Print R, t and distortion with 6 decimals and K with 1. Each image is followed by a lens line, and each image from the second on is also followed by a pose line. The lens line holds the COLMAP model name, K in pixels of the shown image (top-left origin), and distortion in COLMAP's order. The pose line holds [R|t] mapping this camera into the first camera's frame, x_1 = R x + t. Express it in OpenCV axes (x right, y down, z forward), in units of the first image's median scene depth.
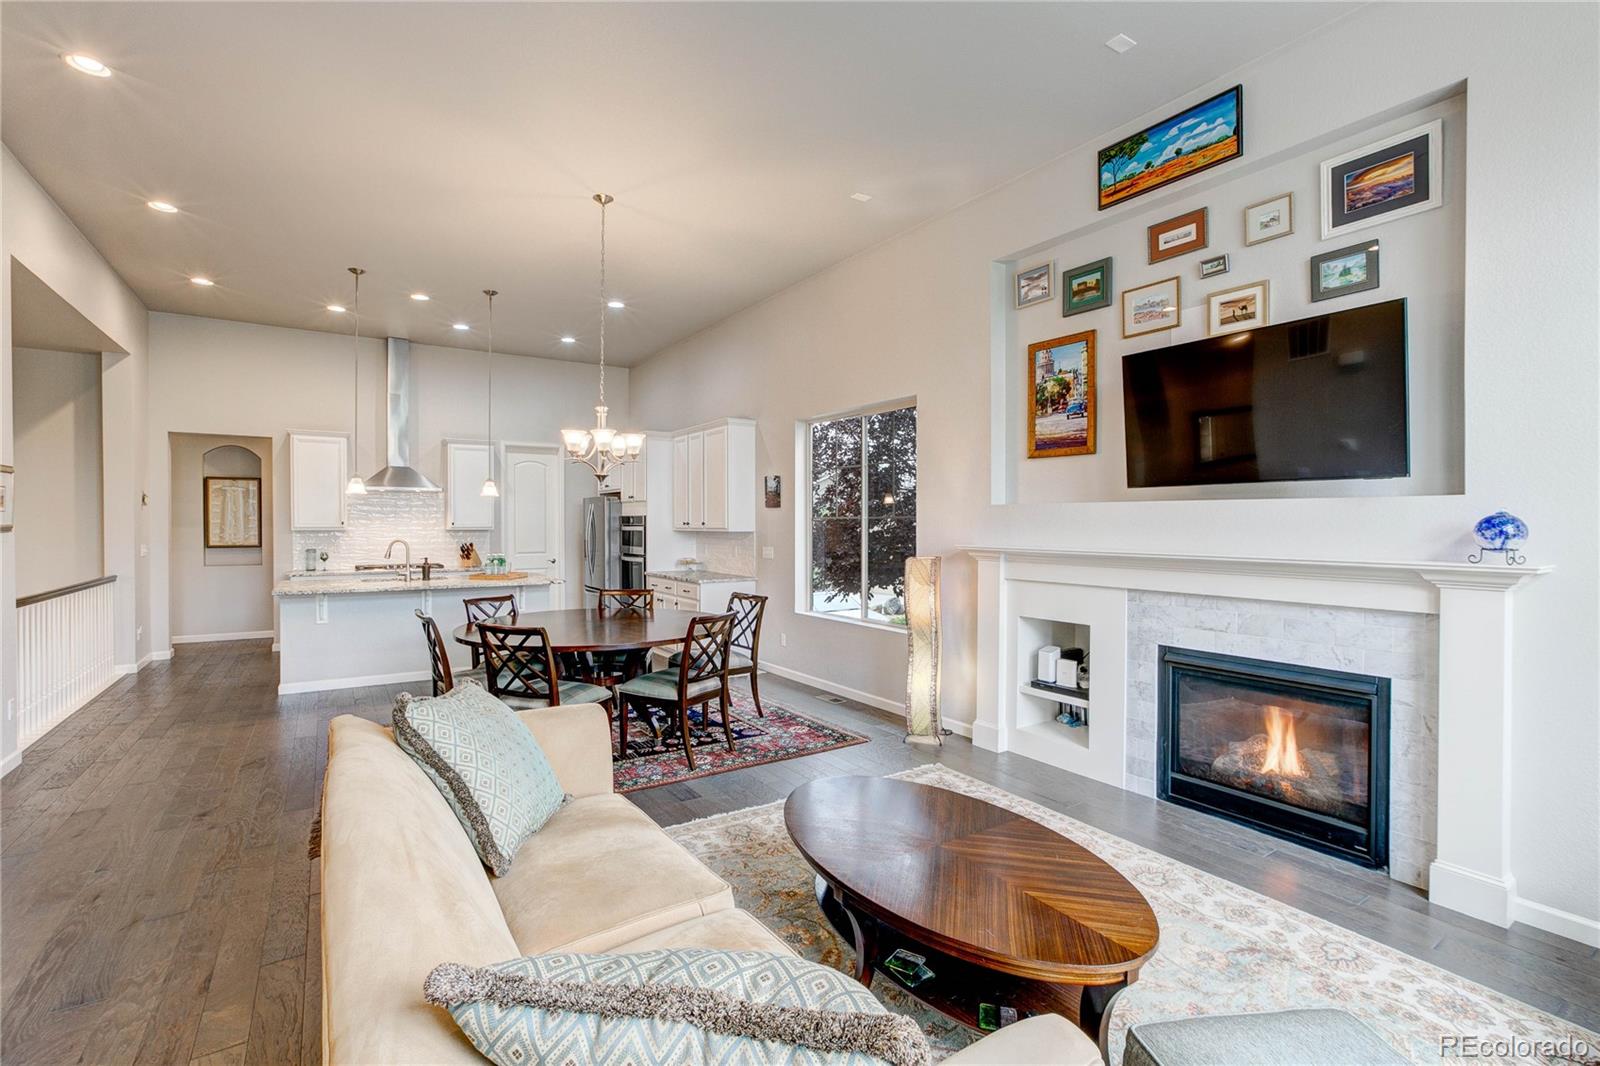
lens RADIAL K [[721.6, 0, 821.1], [0, 721.6, 524.2], [0, 0, 1]] dist [-0.019840, 0.000182]
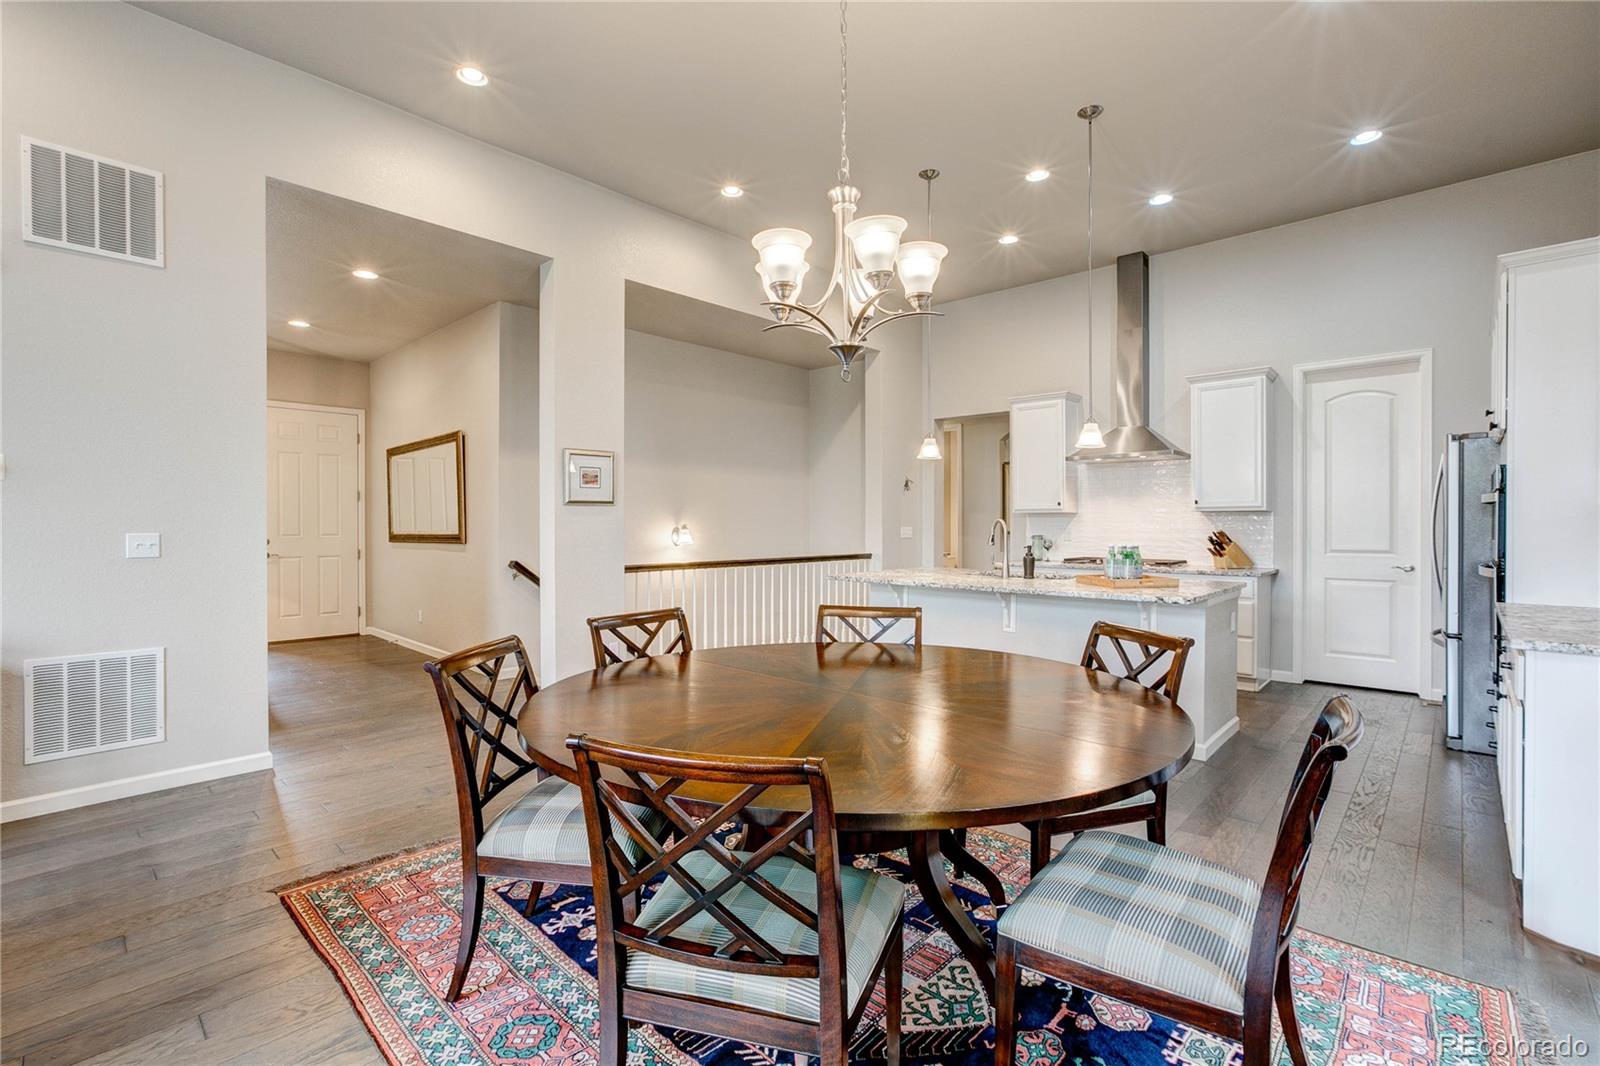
lens RADIAL K [[721.6, 0, 821.1], [0, 721.6, 524.2], [0, 0, 1]] dist [-0.019840, 0.000182]
pose [[0.245407, 0.002021, -0.969418, 0.106830], [0.002769, 0.999992, 0.002785, 0.035237], [0.969416, -0.003368, 0.245399, 0.996823]]
